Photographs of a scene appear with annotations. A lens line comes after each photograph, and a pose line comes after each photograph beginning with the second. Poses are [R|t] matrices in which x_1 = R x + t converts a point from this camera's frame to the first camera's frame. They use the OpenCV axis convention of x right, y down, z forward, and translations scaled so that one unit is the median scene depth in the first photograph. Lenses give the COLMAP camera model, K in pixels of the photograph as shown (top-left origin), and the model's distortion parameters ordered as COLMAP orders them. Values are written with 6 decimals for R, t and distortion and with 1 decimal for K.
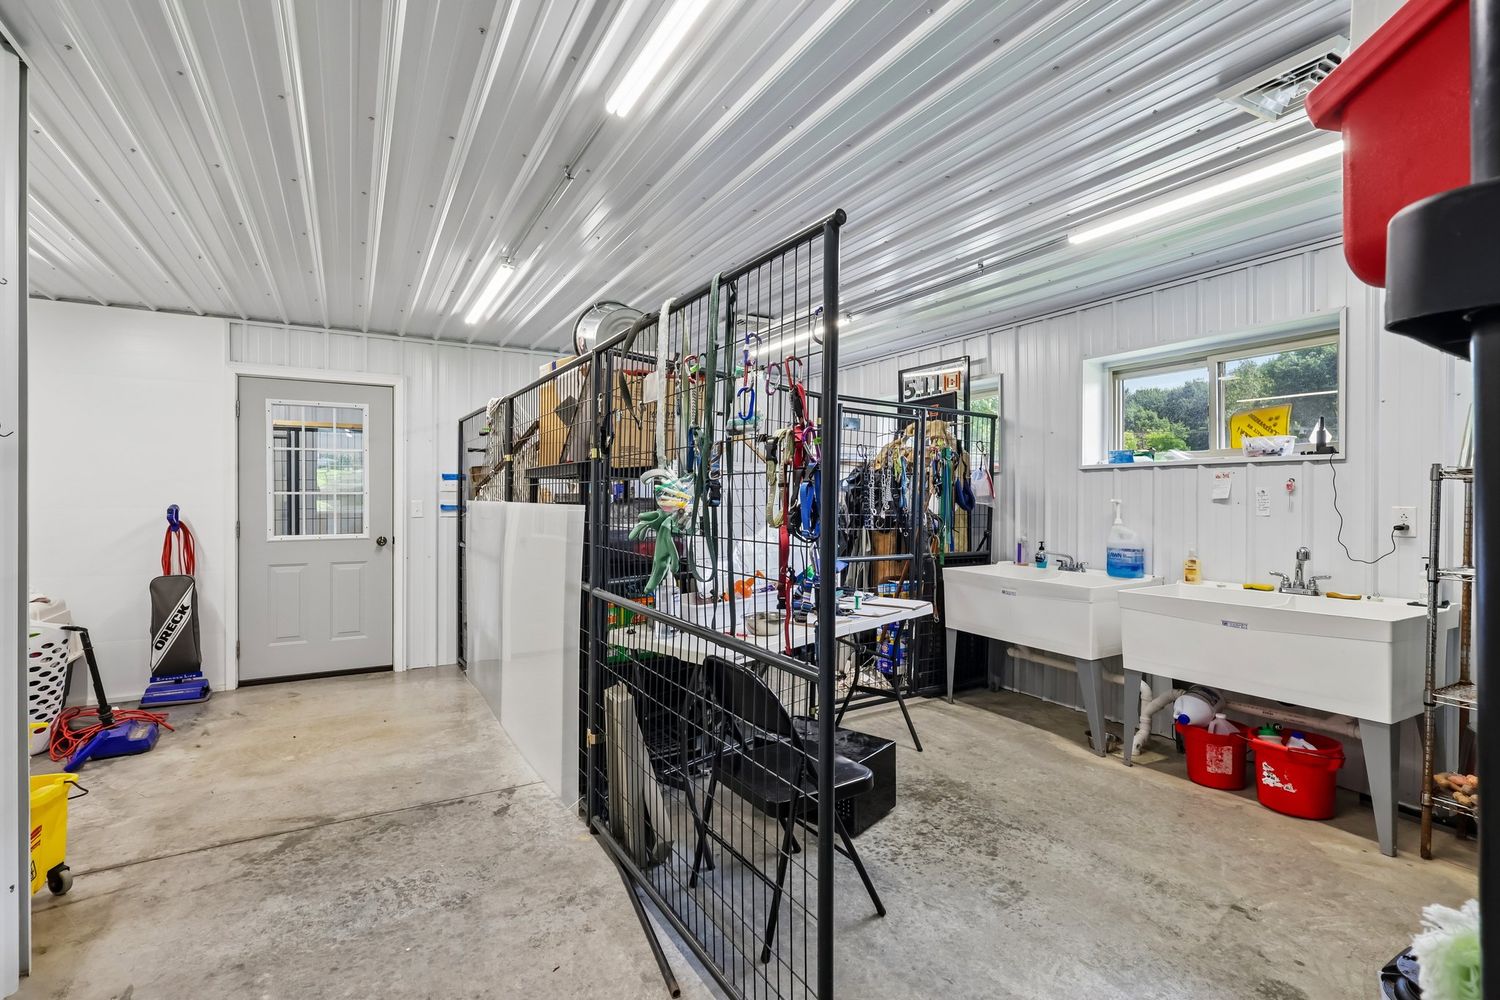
lens RADIAL K [[690.7, 0, 754.7], [0, 690.7, 500.7], [0, 0, 1]] dist [-0.000073, 0.000204]
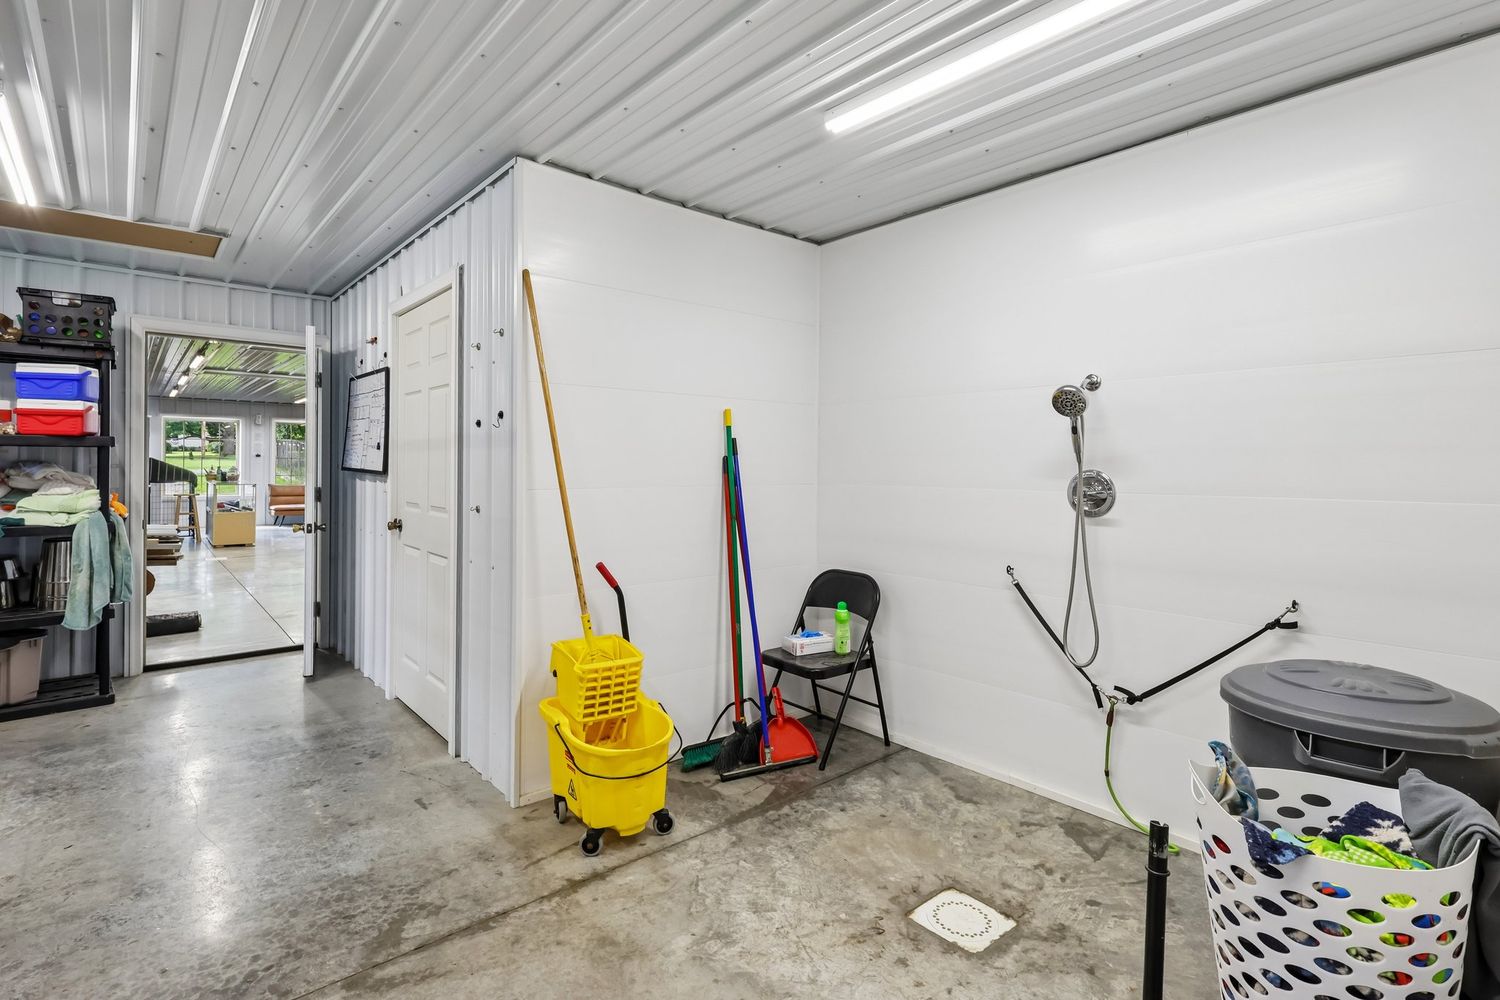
lens RADIAL K [[690.7, 0, 746.6], [0, 690.7, 495.0], [0, 0, 1]] dist [-0.000073, 0.000204]
pose [[-0.979226, -0.011034, -0.202469, -0.936750], [-0.019629, 0.998987, 0.040490, -0.011340], [0.201817, 0.043623, -0.978451, 1.866405]]
